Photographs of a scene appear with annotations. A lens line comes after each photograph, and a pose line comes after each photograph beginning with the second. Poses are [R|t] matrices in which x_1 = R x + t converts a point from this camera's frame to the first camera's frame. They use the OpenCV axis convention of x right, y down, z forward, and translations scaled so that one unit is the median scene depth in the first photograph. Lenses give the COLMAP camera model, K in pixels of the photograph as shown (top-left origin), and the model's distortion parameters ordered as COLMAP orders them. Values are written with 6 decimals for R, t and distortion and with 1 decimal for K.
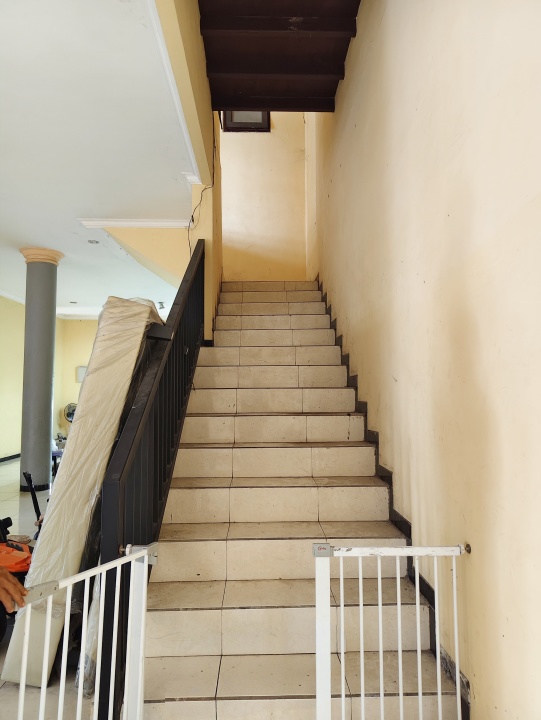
lens RADIAL K [[490.2, 0, 270.5], [0, 490.2, 360.0], [0, 0, 1]] dist [0.001203, 0.000668]
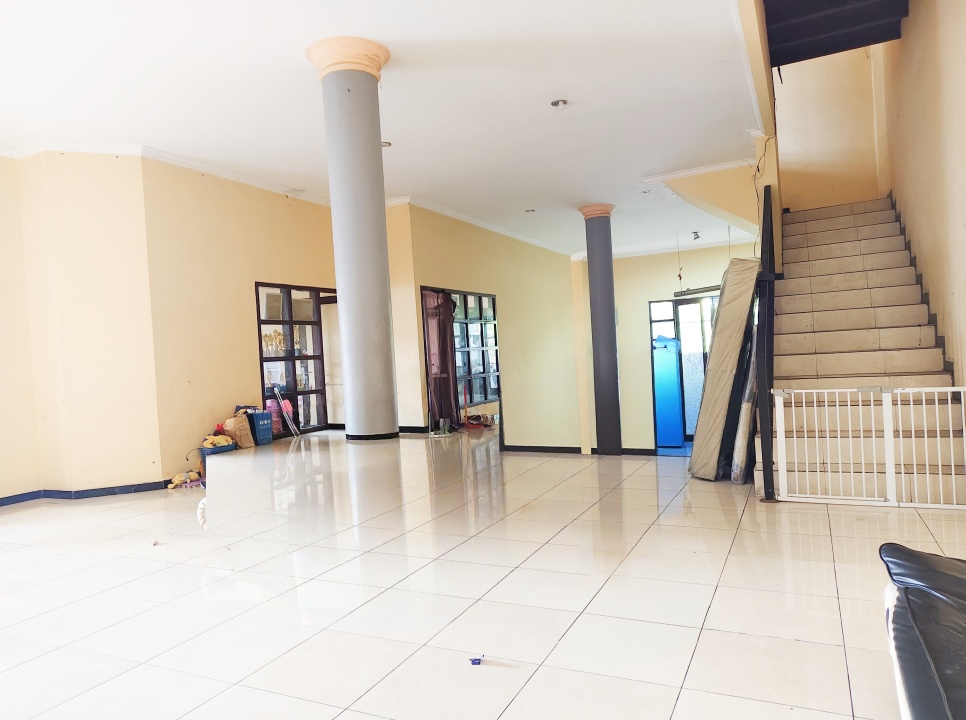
lens RADIAL K [[619.5, 0, 483.0], [0, 619.5, 360.0], [0, 0, 1]] dist [0.005924, -0.024893]
pose [[0.870605, -0.039488, -0.490396, -0.025694], [0.089161, 0.992932, 0.078334, -0.014397], [0.483837, -0.111922, 0.867972, -0.632353]]
